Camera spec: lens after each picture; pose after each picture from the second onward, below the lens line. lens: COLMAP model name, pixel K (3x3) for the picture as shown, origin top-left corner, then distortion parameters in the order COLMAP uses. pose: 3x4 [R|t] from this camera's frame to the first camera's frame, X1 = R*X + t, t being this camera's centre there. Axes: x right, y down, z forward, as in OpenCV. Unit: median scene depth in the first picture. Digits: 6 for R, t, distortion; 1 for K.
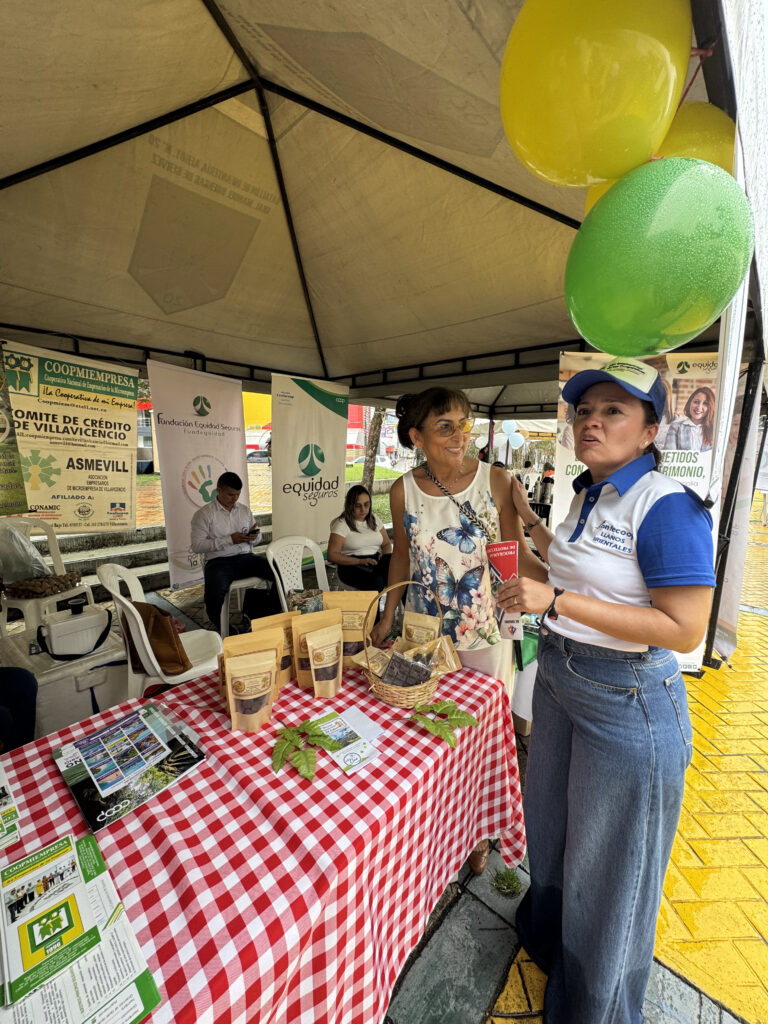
lens RADIAL K [[411.7, 0, 384.0], [0, 411.7, 512.0], [0, 0, 1]] dist [0.001162, 0.000075]
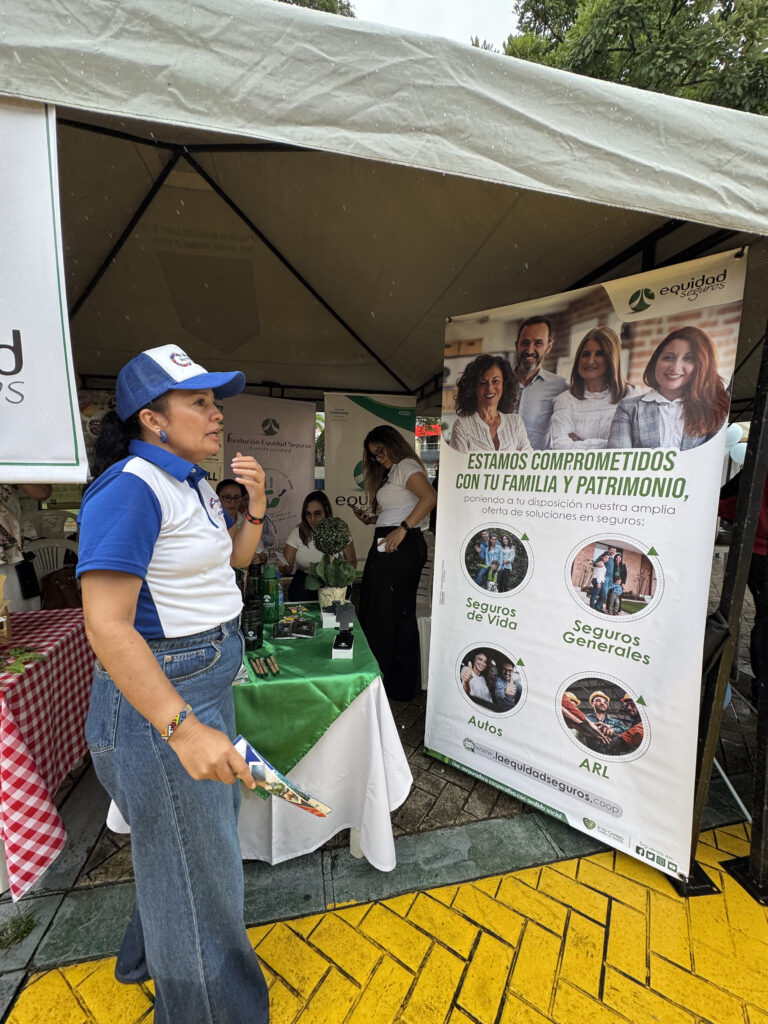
lens RADIAL K [[411.7, 0, 384.0], [0, 411.7, 512.0], [0, 0, 1]] dist [0.001162, 0.000075]
pose [[0.821101, 0.057667, -0.567862, 0.764148], [-0.088229, 0.995749, -0.026454, -0.020258], [0.563923, 0.071823, 0.822698, 0.361690]]
